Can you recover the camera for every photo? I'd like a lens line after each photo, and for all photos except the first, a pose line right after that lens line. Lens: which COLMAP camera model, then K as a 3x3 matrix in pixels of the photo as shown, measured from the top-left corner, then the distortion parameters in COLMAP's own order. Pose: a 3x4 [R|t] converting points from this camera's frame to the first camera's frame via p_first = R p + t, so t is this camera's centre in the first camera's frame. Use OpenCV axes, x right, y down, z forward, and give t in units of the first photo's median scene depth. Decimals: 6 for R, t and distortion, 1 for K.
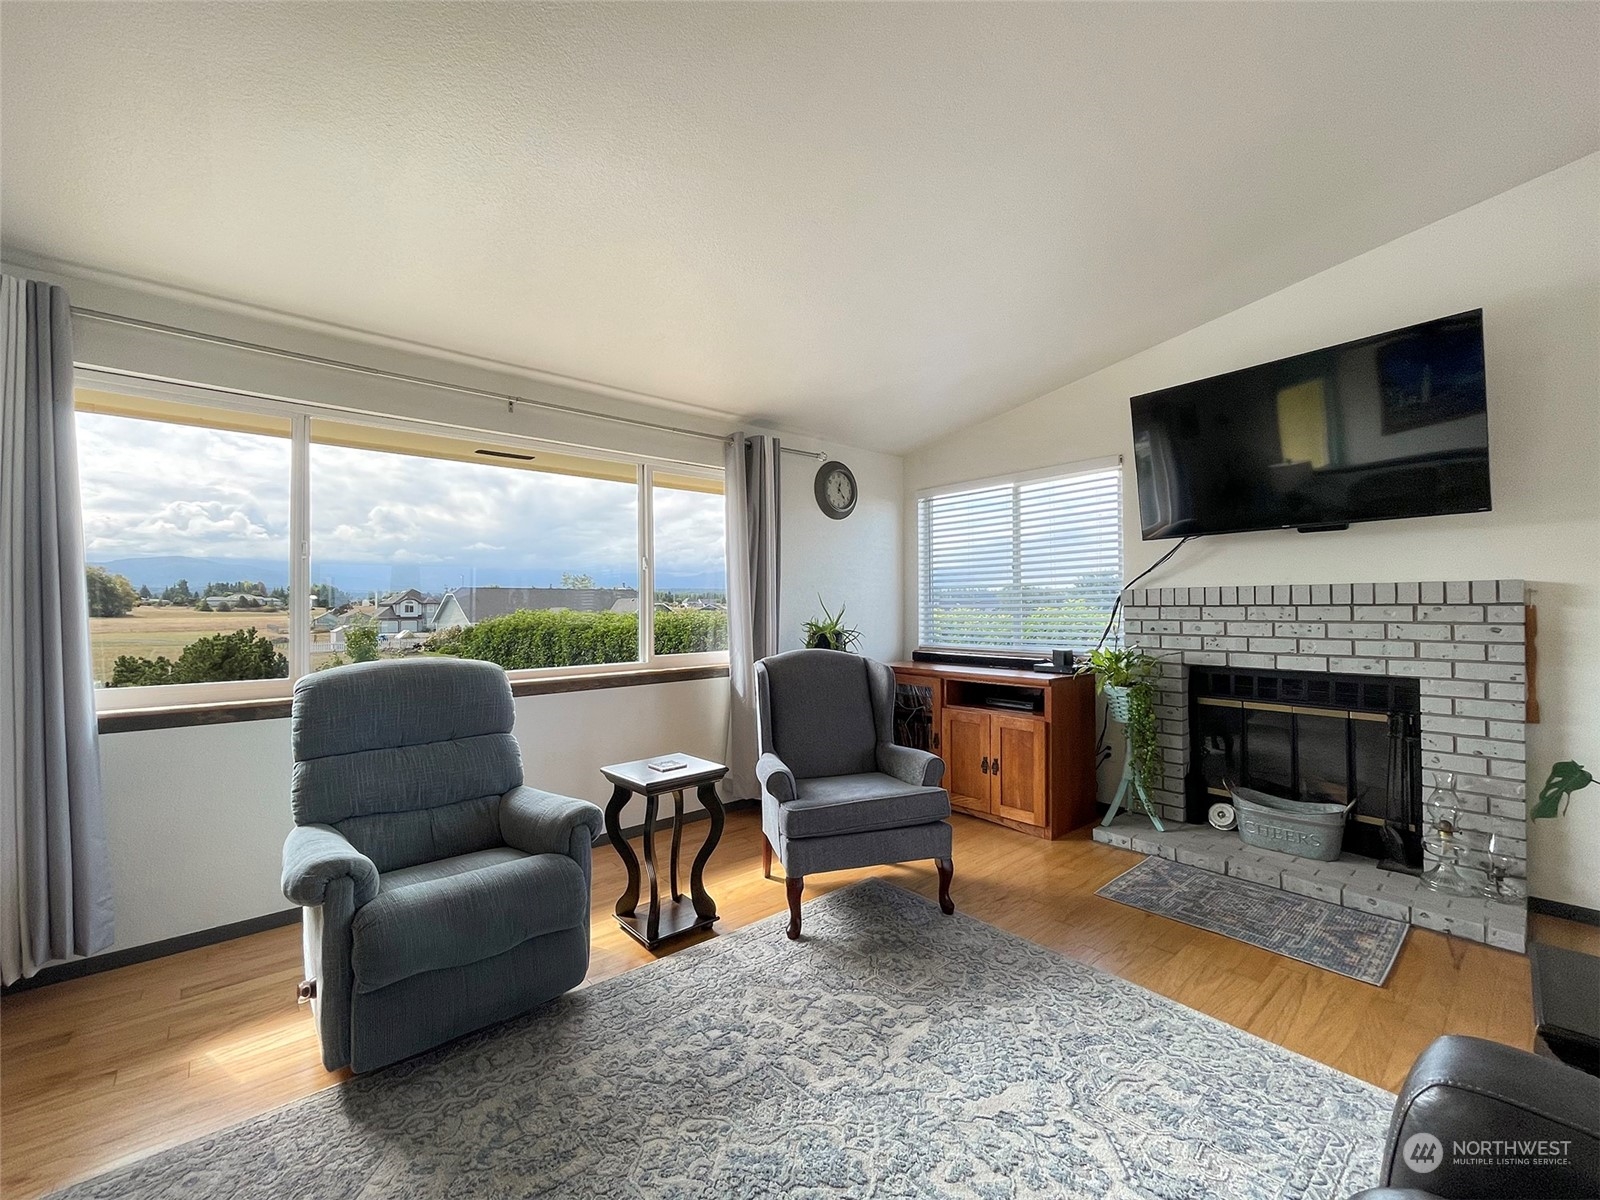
lens RADIAL K [[656.5, 0, 792.1], [0, 656.5, 592.1], [0, 0, 1]] dist [-0.001520, 0.000277]
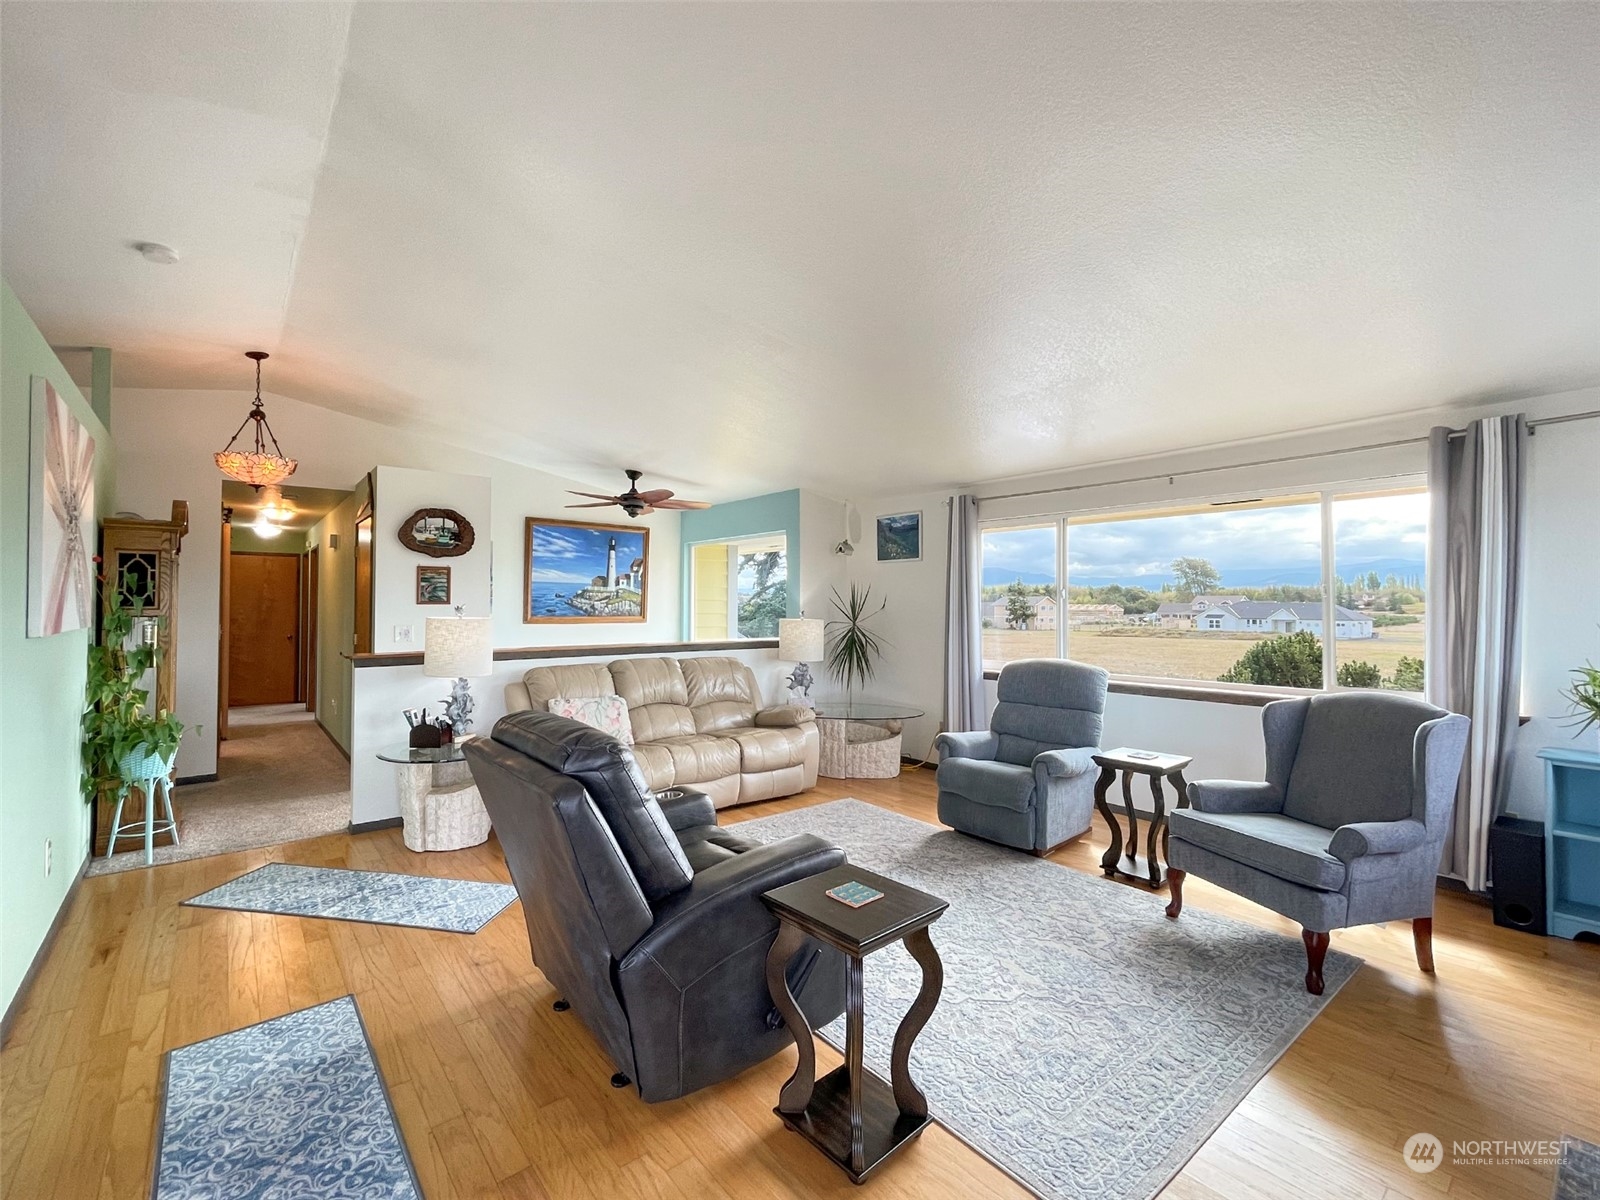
lens RADIAL K [[656.5, 0, 792.1], [0, 656.5, 592.1], [0, 0, 1]] dist [-0.001520, 0.000277]
pose [[0.014329, -0.010964, -0.999837, 1.336967], [0.021165, 0.999719, -0.010660, -0.085083], [0.999673, -0.021009, 0.014557, 0.321136]]
